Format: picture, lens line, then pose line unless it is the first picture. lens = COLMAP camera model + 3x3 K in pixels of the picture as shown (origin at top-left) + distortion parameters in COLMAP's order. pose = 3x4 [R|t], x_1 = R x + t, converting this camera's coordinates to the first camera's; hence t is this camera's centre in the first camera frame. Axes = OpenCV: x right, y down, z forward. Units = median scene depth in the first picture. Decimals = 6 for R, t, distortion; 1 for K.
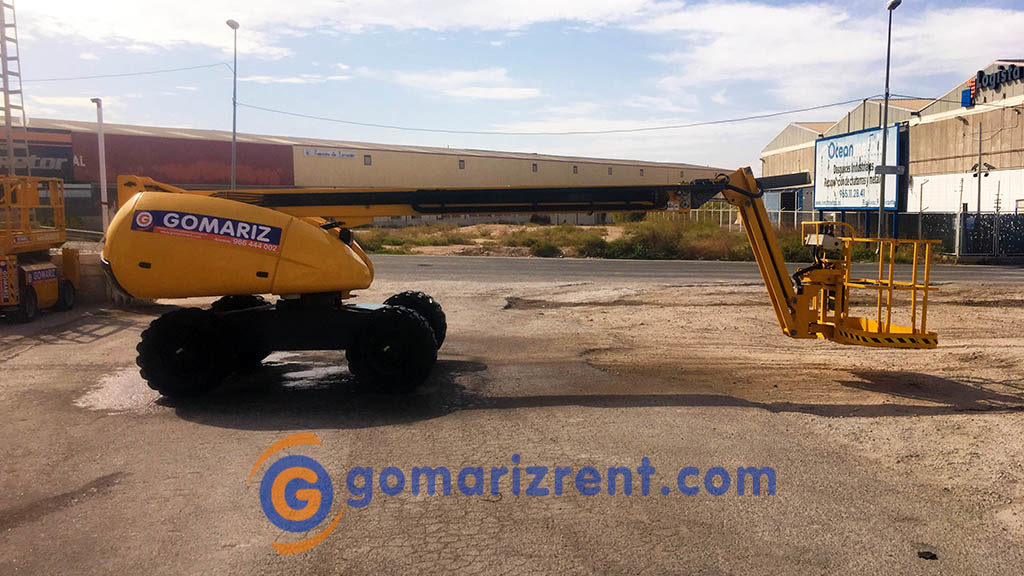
lens RADIAL K [[860.7, 0, 497.0], [0, 860.7, 287.0], [0, 0, 1]] dist [0.060878, -0.054956]
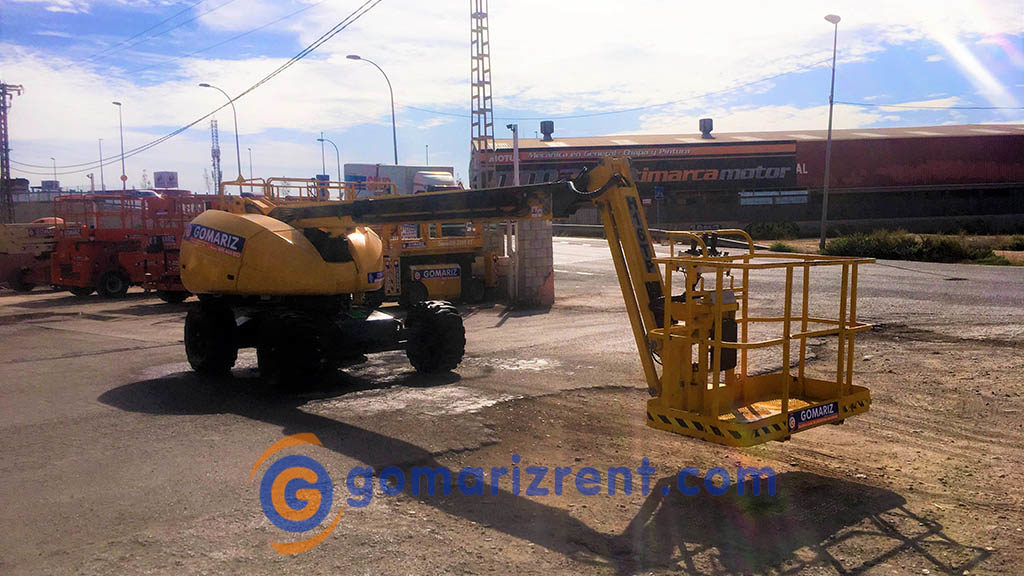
lens RADIAL K [[860.7, 0, 497.0], [0, 860.7, 287.0], [0, 0, 1]] dist [0.060878, -0.054956]
pose [[0.633895, 0.051132, -0.771727, 0.208954], [-0.054546, 0.998283, 0.021339, -0.011063], [0.771493, 0.028568, 0.635596, 0.125011]]
